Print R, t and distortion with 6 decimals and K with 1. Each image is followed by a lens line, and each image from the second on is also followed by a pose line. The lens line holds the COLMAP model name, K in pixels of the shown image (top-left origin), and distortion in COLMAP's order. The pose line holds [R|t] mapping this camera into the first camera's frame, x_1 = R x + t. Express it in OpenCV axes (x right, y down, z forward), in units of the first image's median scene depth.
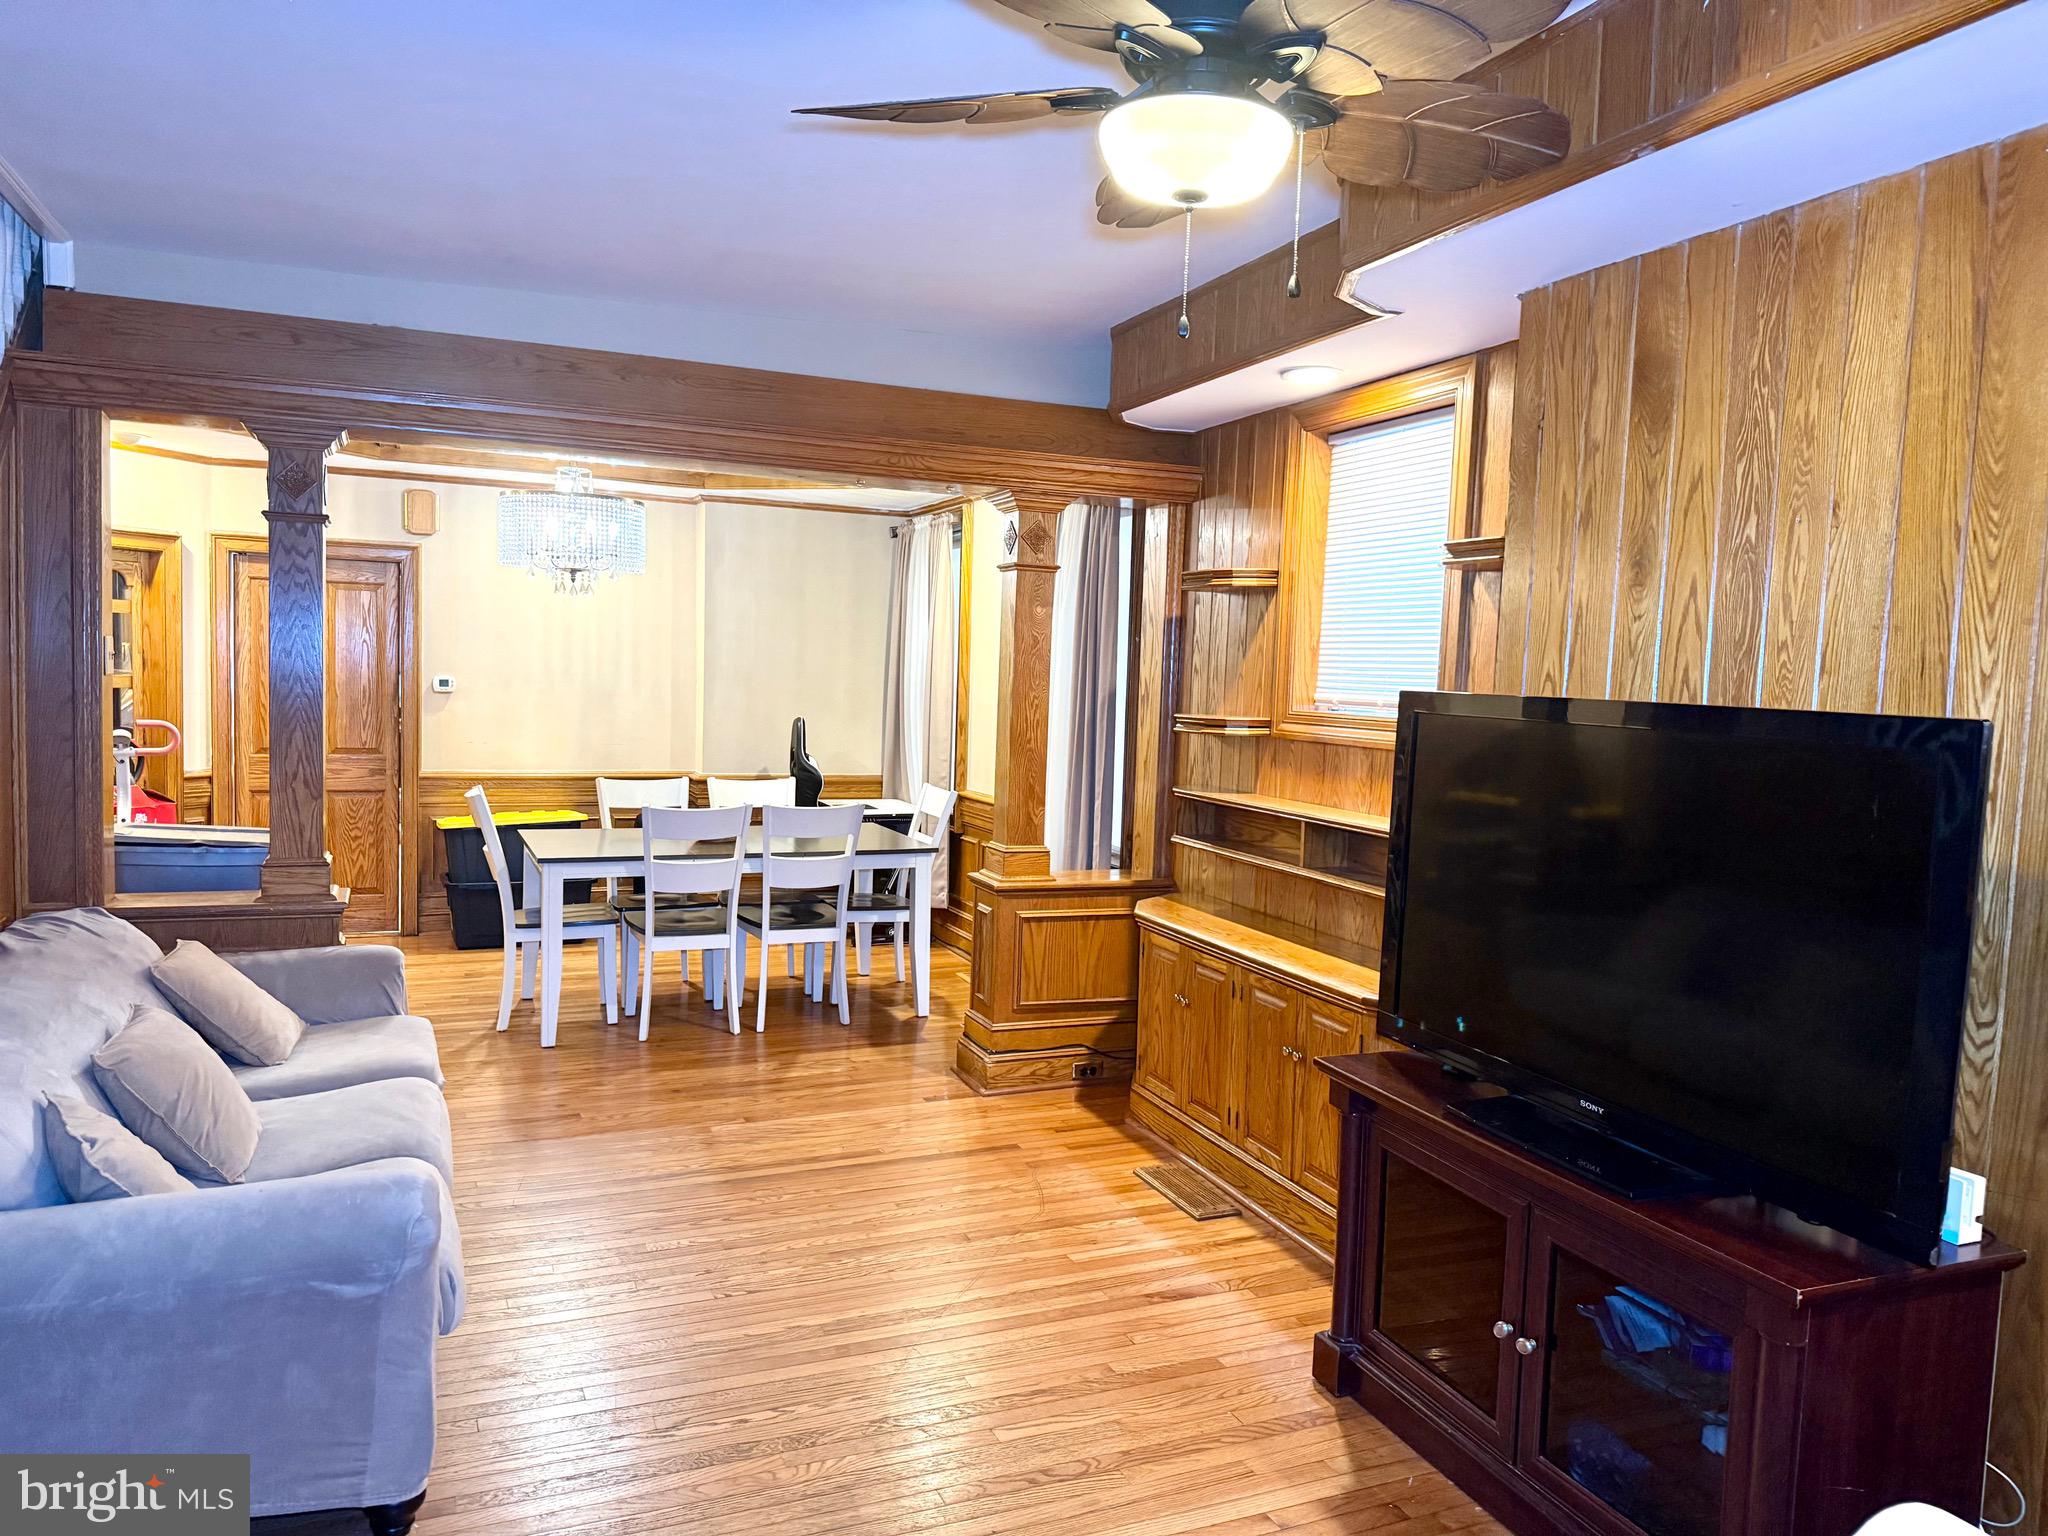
lens RADIAL K [[1413.9, 0, 1024.9], [0, 1413.9, 785.7], [0, 0, 1]] dist [0.093246, -0.132056]
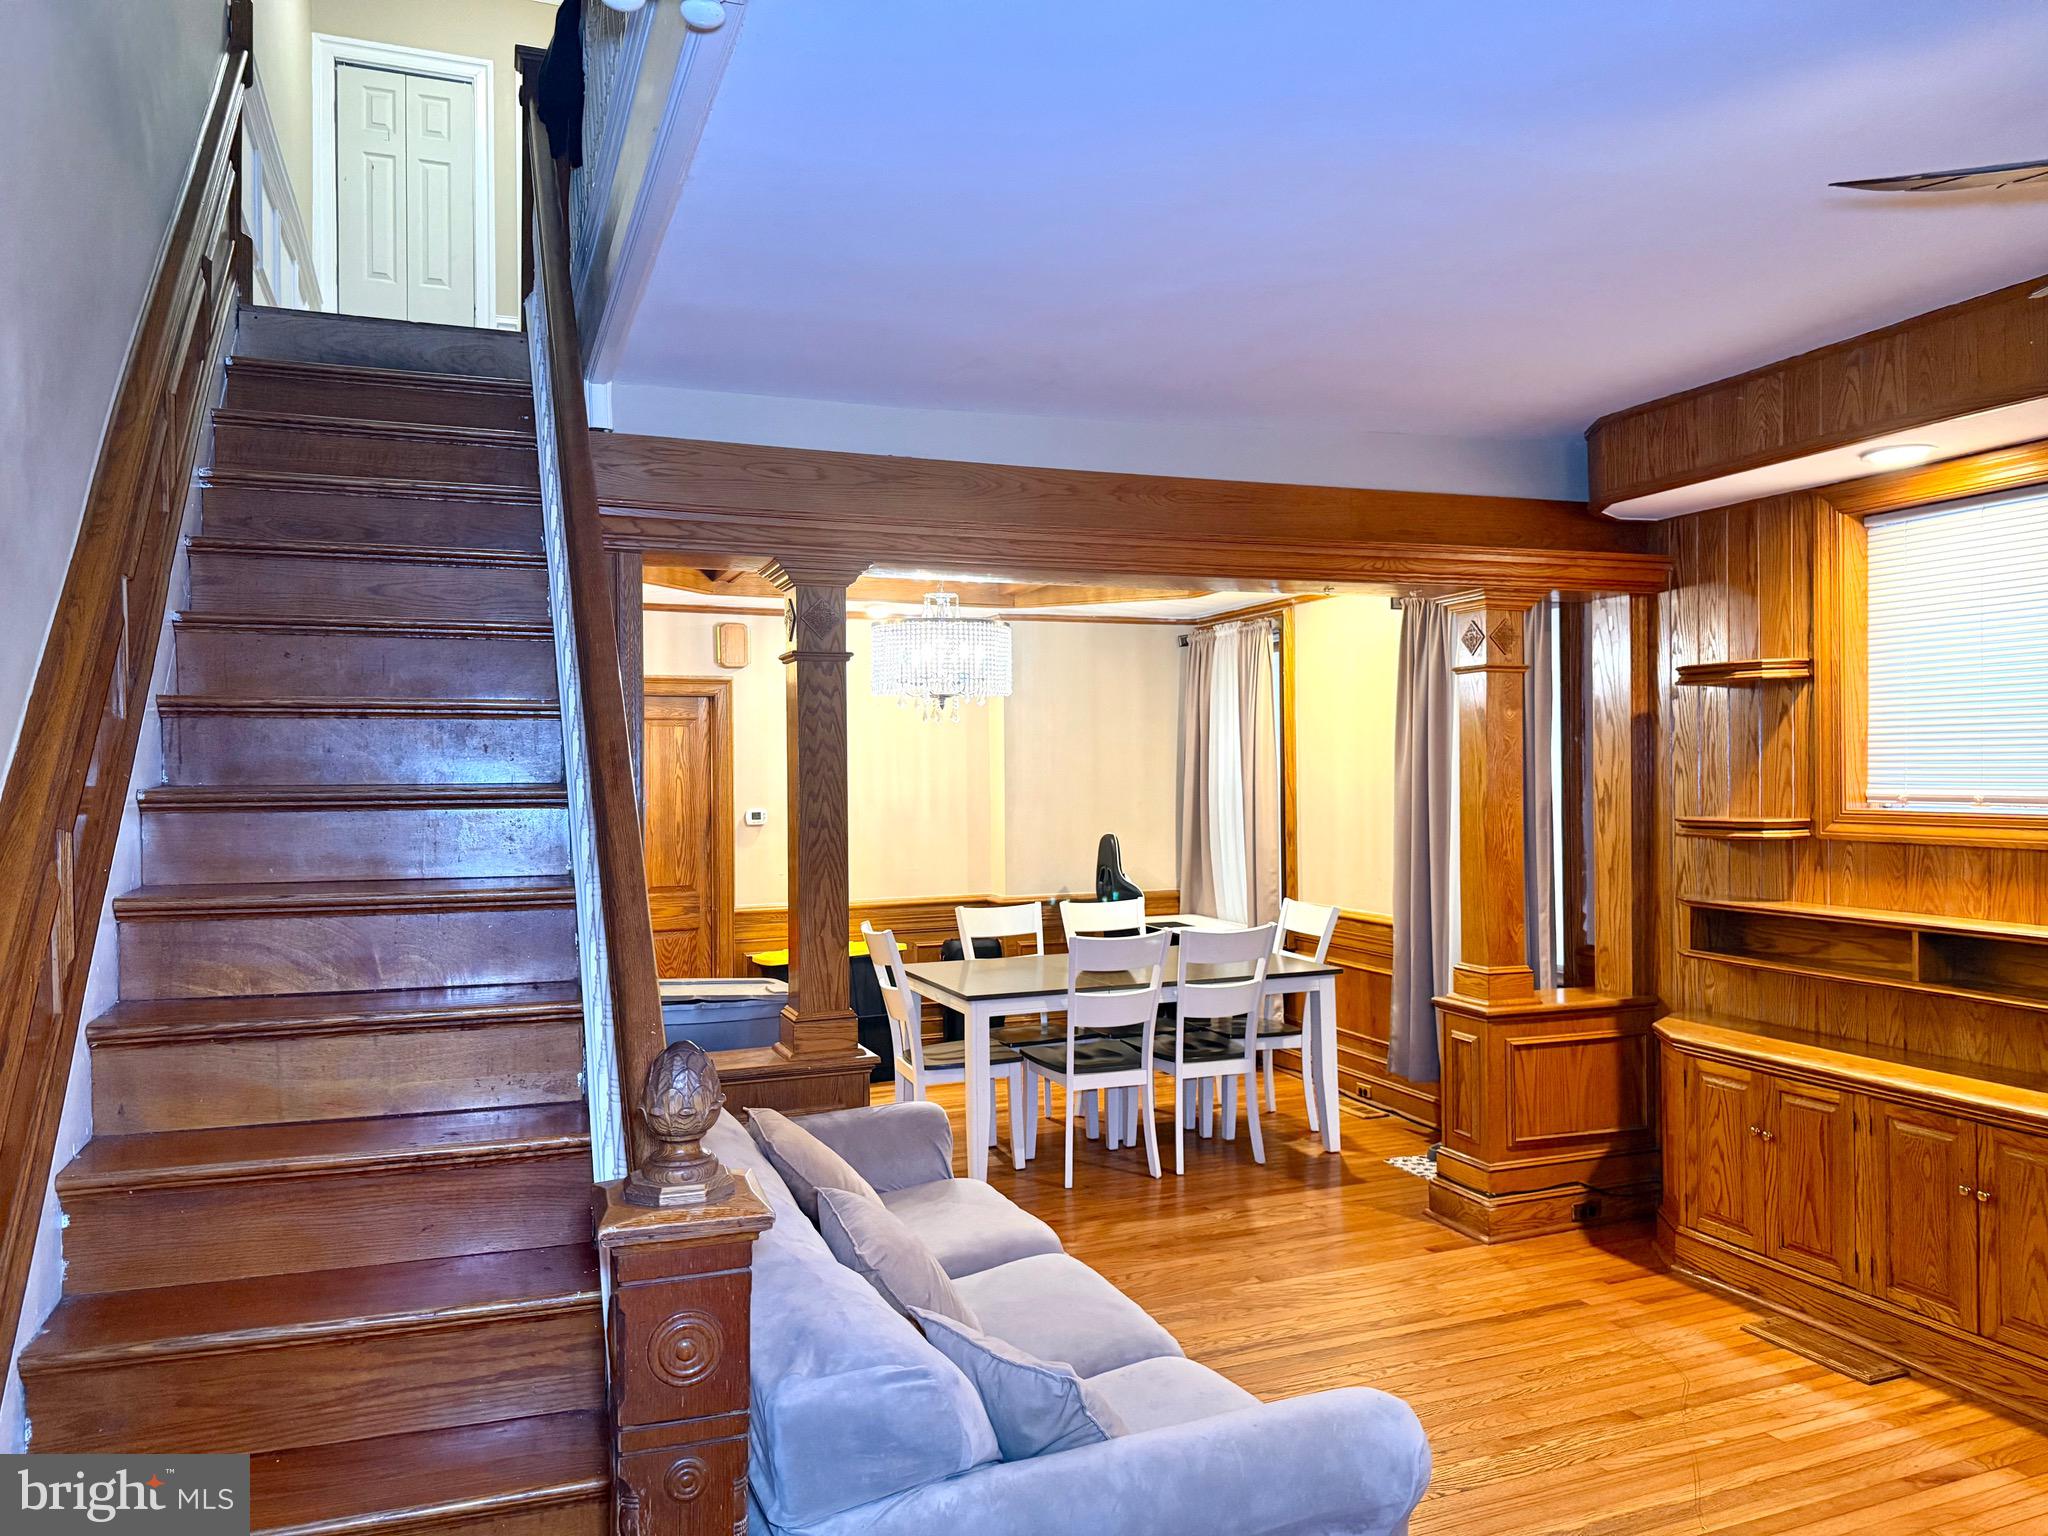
lens RADIAL K [[1413.9, 0, 1024.9], [0, 1413.9, 785.7], [0, 0, 1]] dist [0.093246, -0.132056]
pose [[0.998740, -0.043407, -0.025203, -0.292973], [0.041481, 0.996506, -0.072488, -0.021007], [0.028261, 0.071351, 0.997051, 0.049501]]
